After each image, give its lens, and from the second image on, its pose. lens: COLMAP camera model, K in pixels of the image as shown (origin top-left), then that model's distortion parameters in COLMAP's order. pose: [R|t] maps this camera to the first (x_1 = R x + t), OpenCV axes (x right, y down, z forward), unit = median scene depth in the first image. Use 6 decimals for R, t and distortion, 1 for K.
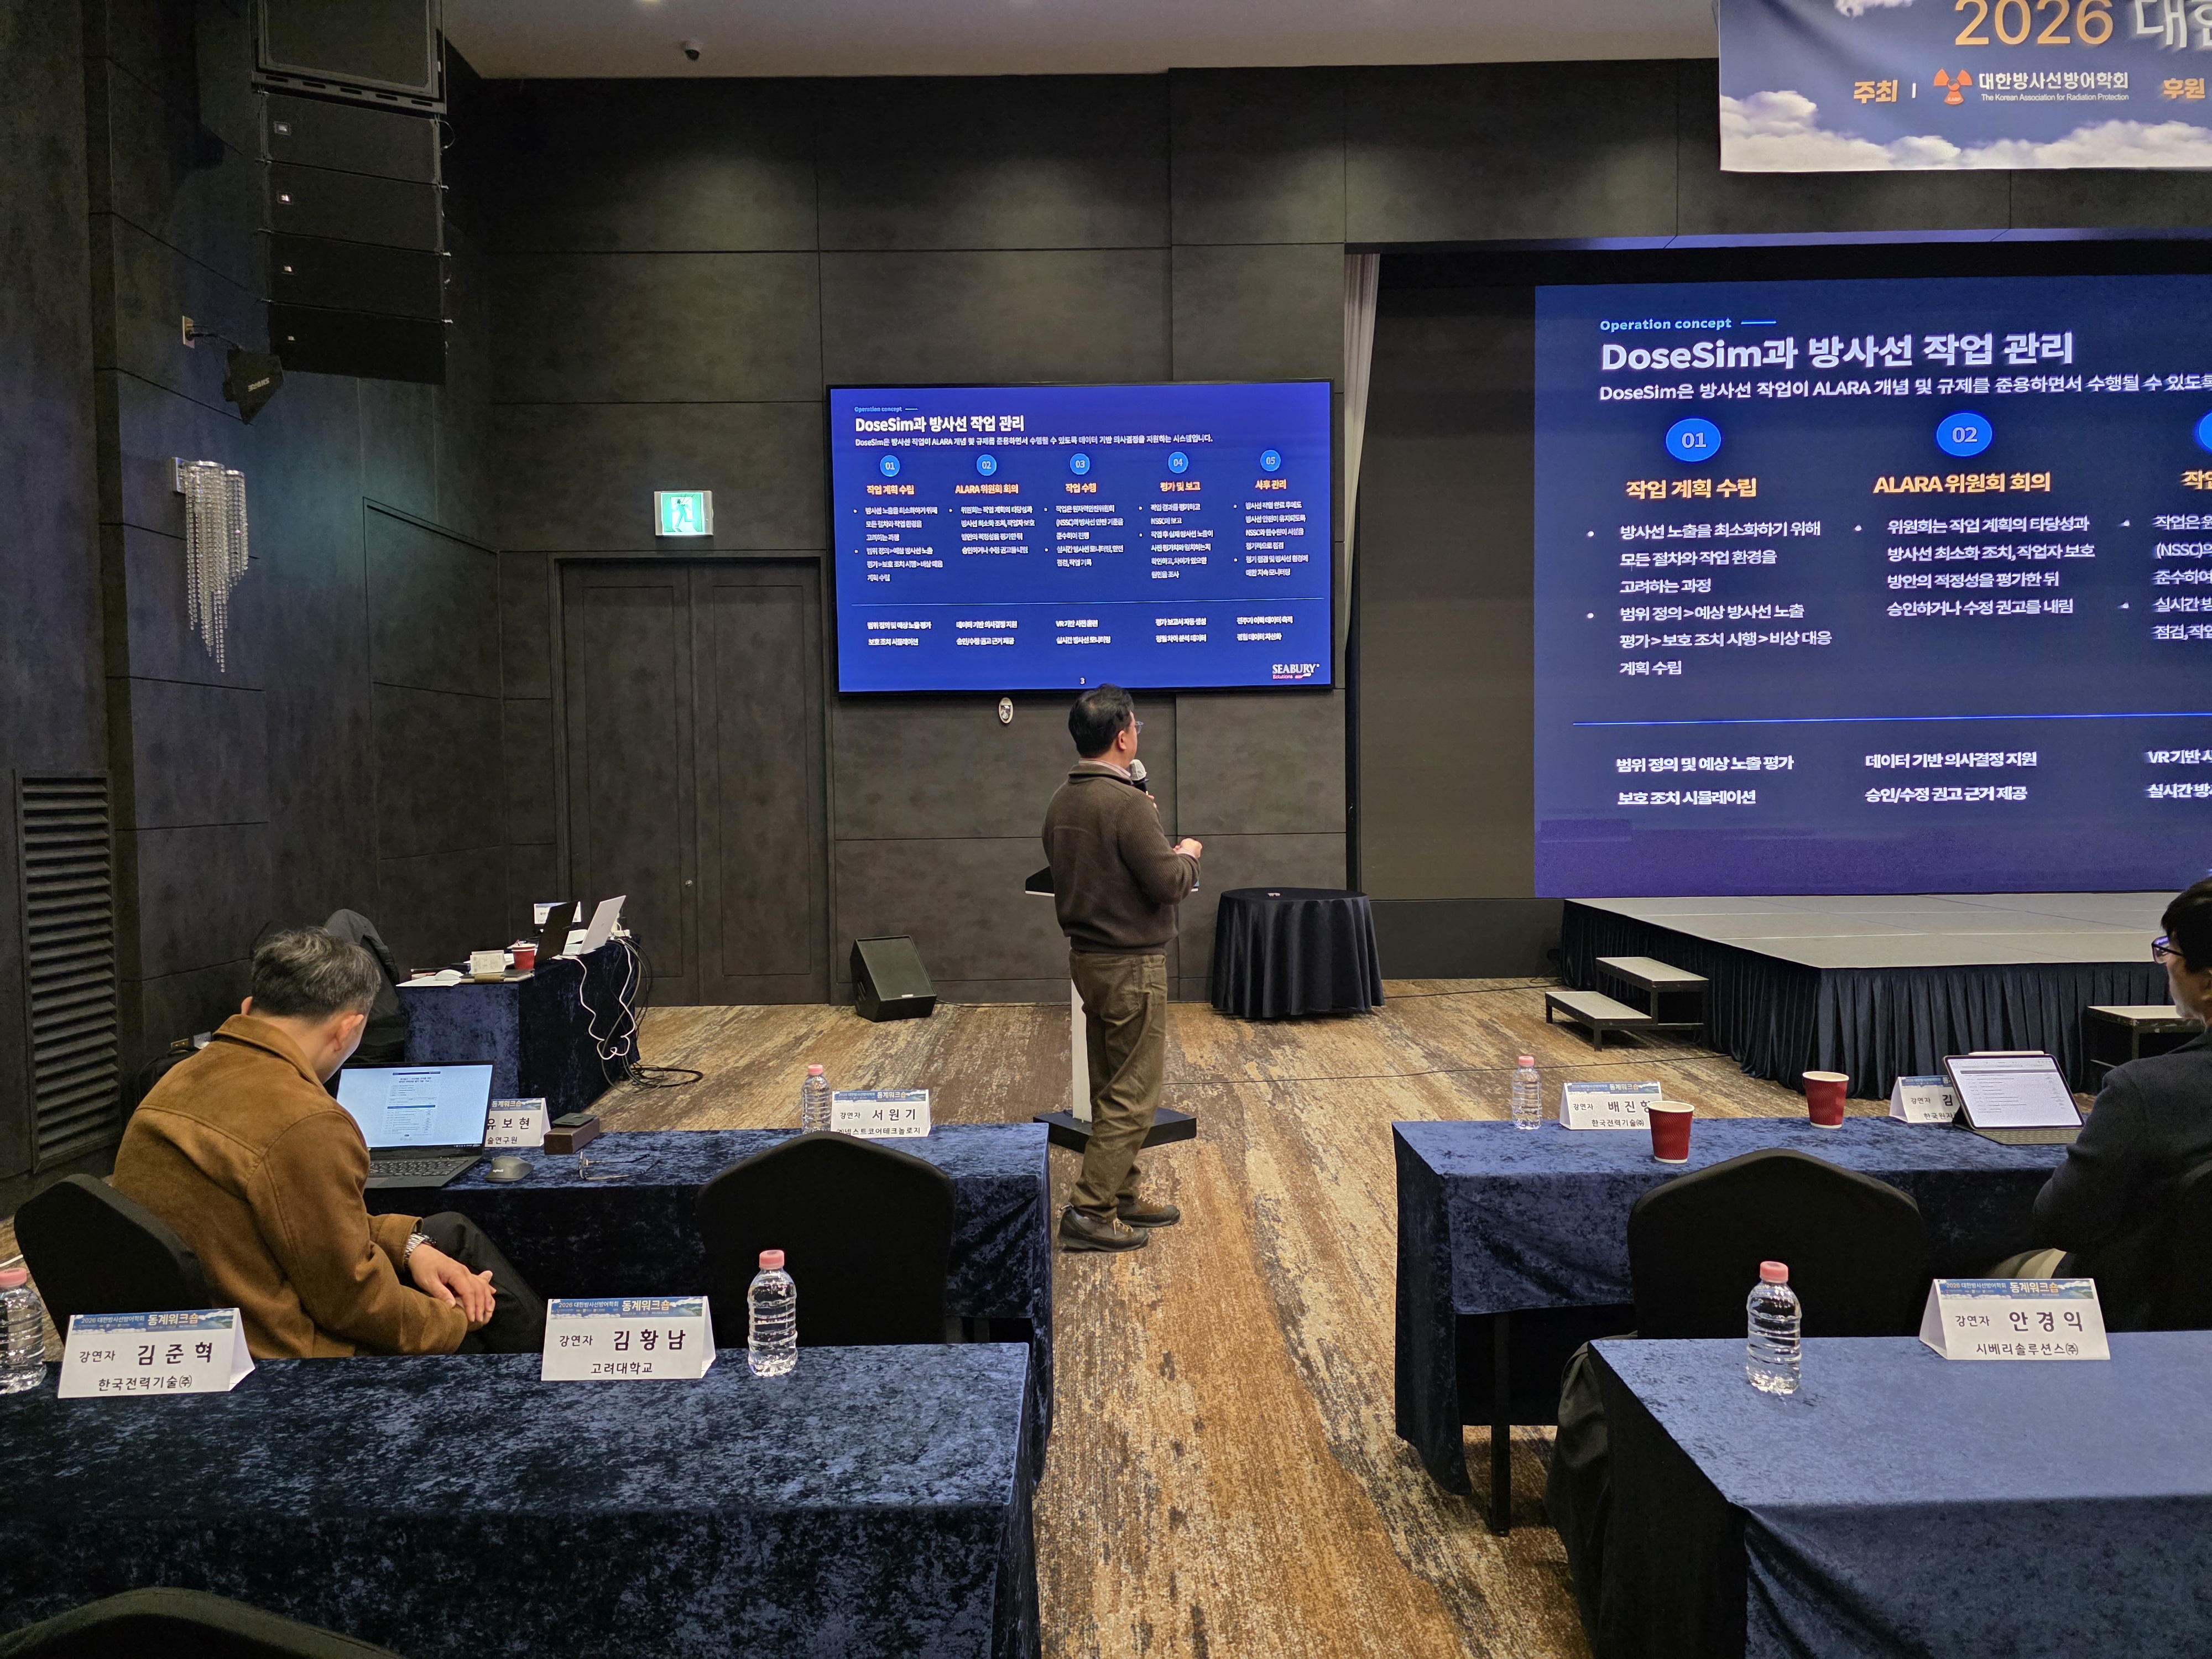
lens RADIAL K [[1463.5, 0, 1106.0], [0, 1463.5, 829.5], [0, 0, 1]] dist [0.095843, -0.140889]
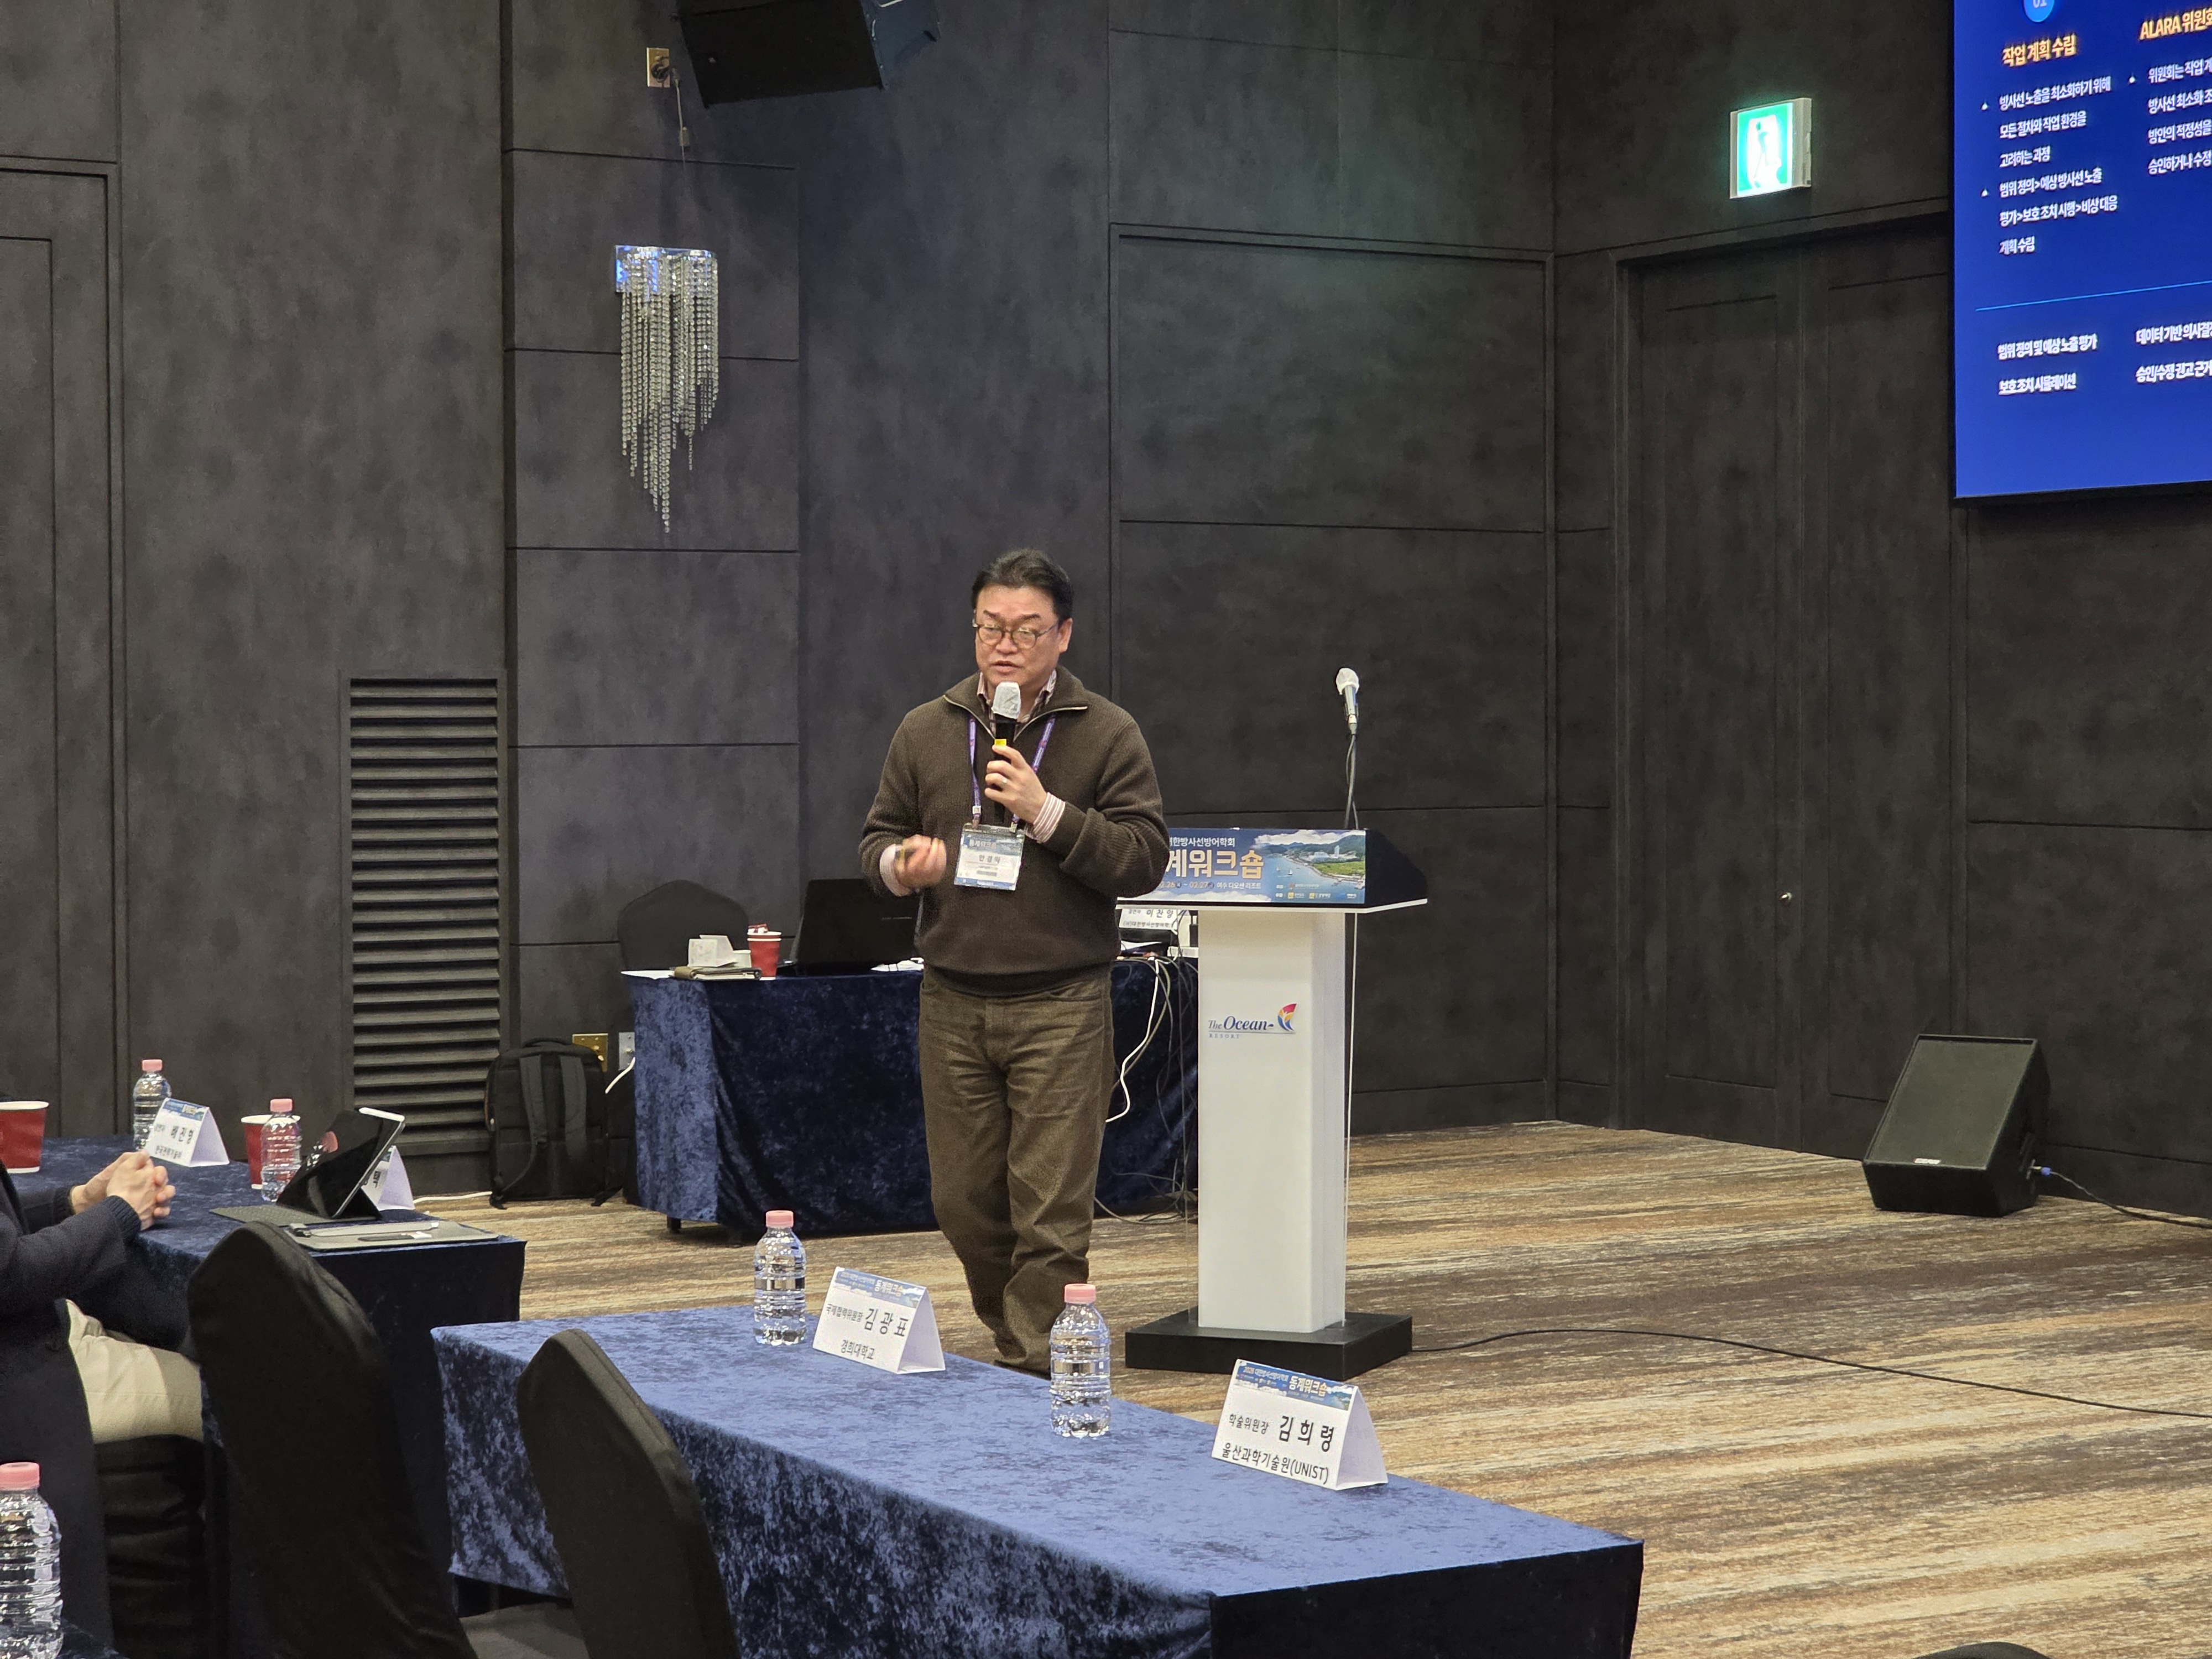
lens RADIAL K [[4160.2, 0, 1106.0], [0, 4160.2, 829.5], [0, 0, 1]] dist [-0.219067, 0.857011]
pose [[0.483852, 0.039072, -0.874277, 0.825954], [-0.034800, 0.999072, 0.025390, -0.013542], [0.874458, 0.018140, 0.484763, 0.140918]]
